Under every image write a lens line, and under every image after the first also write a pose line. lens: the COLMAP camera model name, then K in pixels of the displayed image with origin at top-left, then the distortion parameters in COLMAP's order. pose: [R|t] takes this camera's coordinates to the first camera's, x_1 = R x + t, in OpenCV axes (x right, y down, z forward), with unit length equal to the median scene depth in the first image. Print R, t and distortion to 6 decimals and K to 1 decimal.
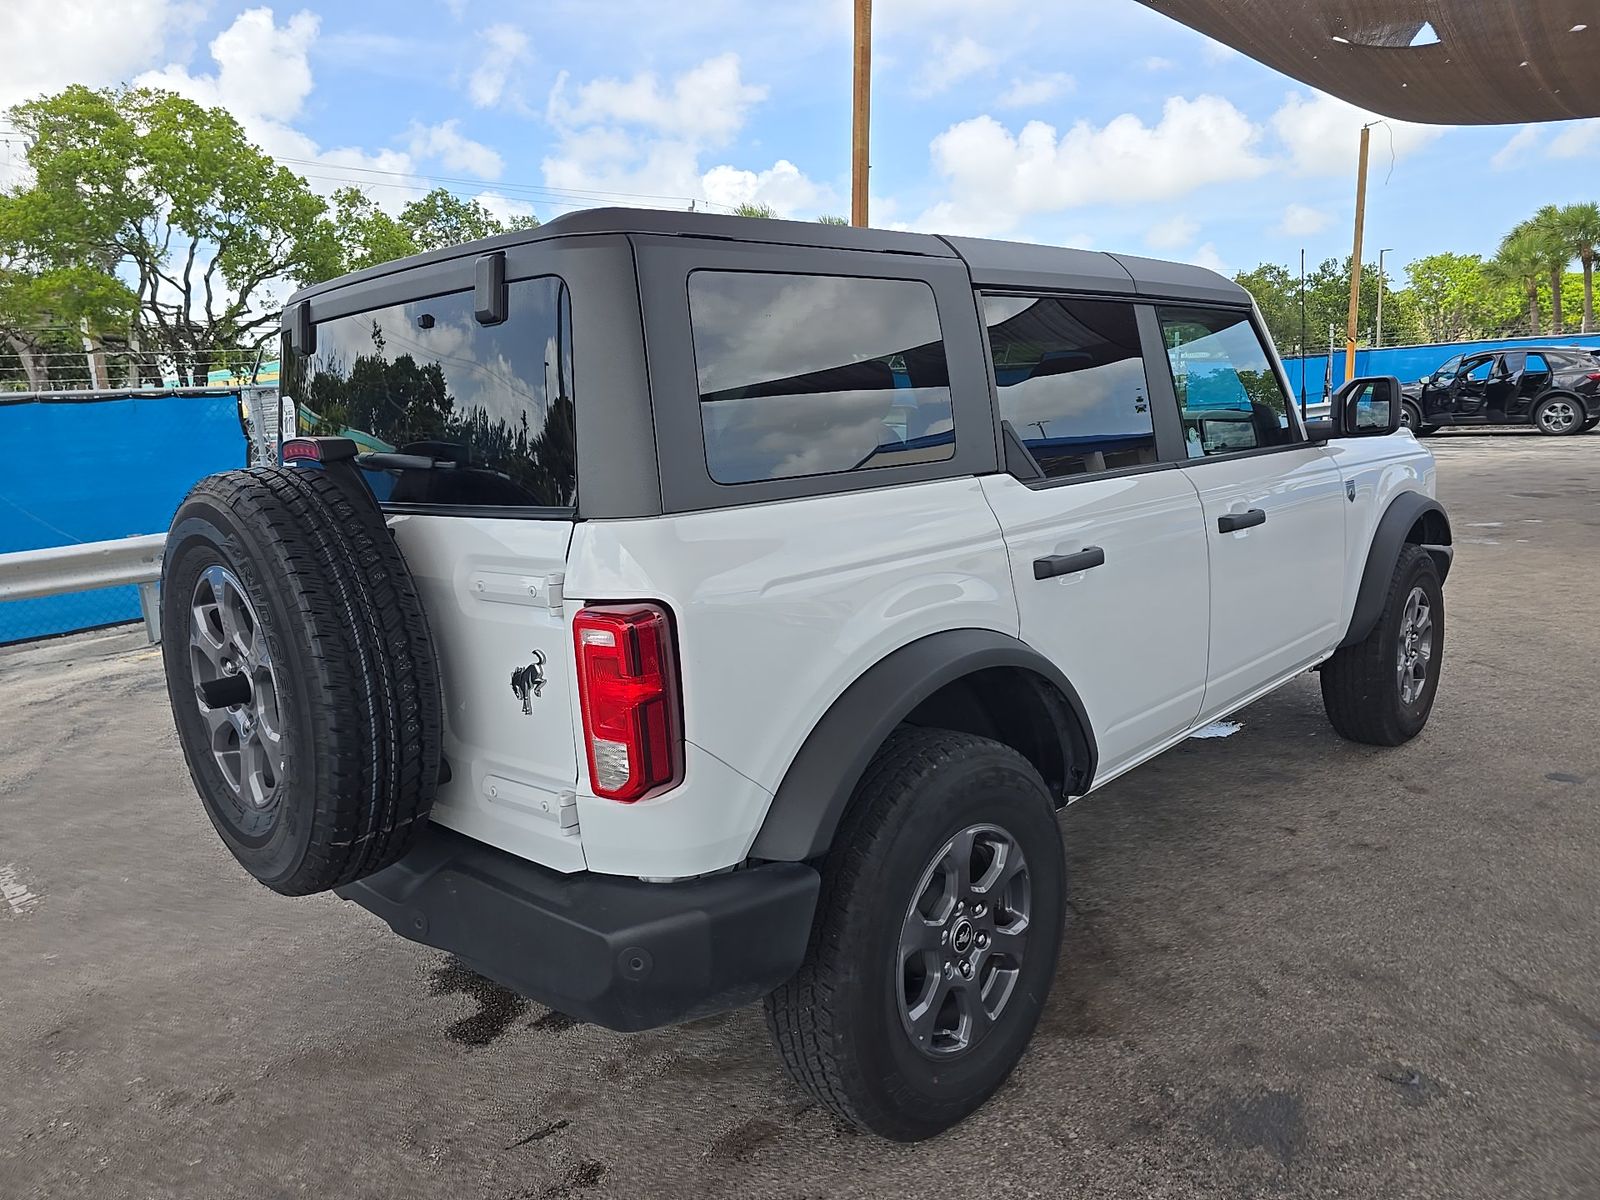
lens RADIAL K [[1186.2, 0, 847.3], [0, 1186.2, 596.6], [0, 0, 1]] dist [0.022643, -0.002347]
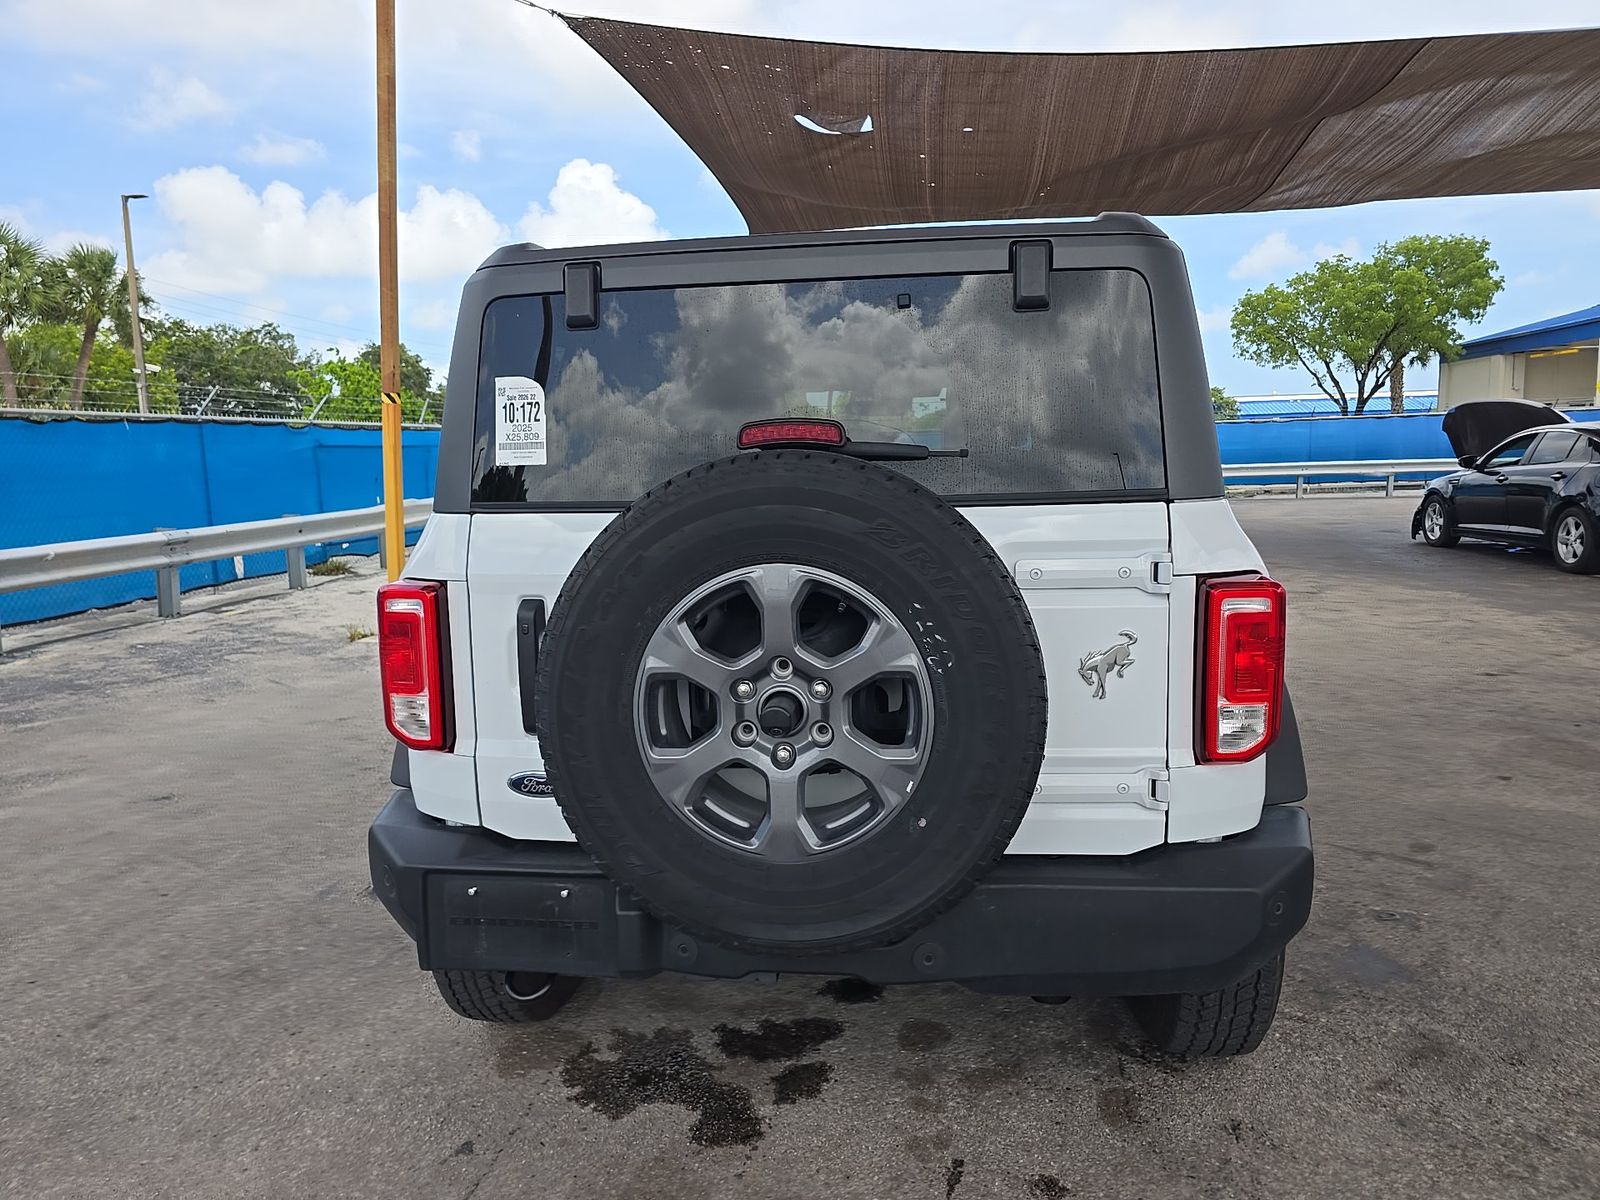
lens RADIAL K [[1166.2, 0, 800.0], [0, 1166.2, 600.0], [0, 0, 1]] dist [0.012265, -0.001963]
pose [[0.771964, -0.037806, 0.634541, -1.031718], [0.081926, 0.995822, -0.040337, 0.034217], [-0.630365, 0.083124, 0.771836, 0.382657]]
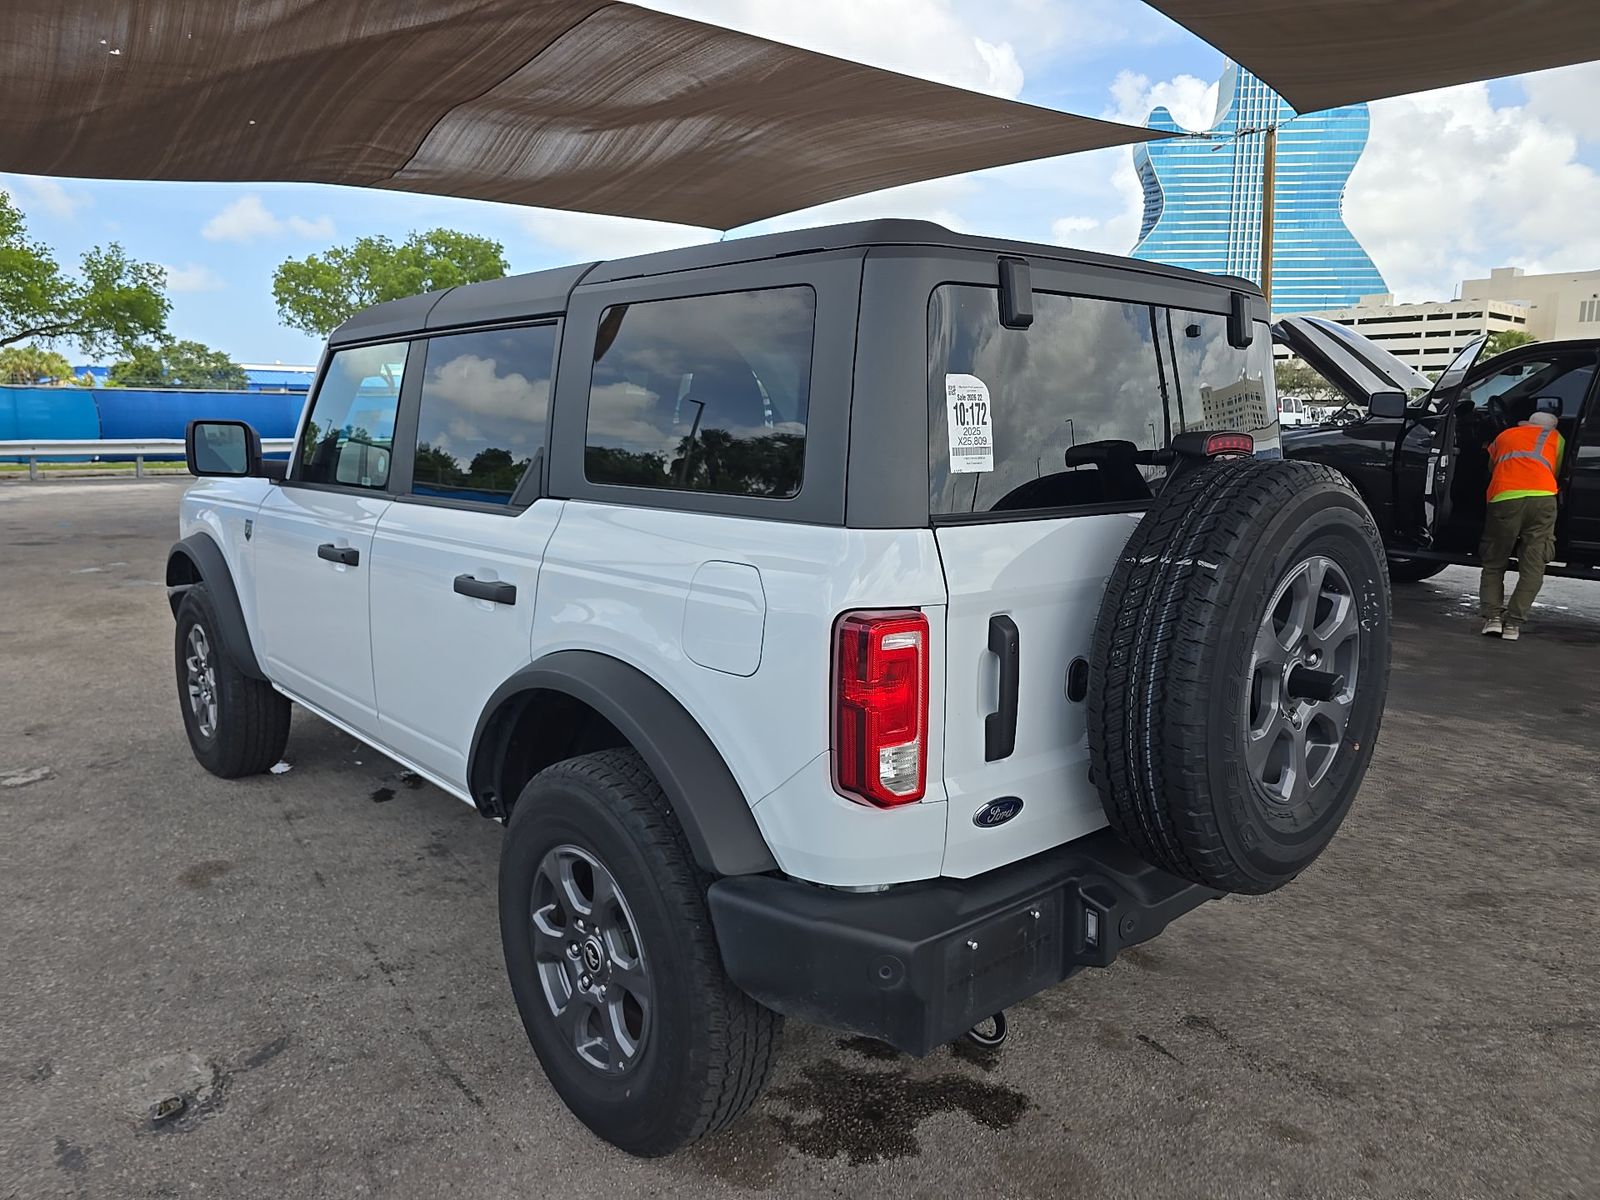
lens RADIAL K [[1157.5, 0, 799.6], [0, 1157.5, 598.1], [0, 0, 1]] dist [-0.002825, -0.002896]
pose [[-0.031218, -0.098265, 0.994671, -1.475772], [0.153183, 0.982929, 0.101912, -0.154536], [-0.987705, 0.155548, -0.015632, 1.444836]]
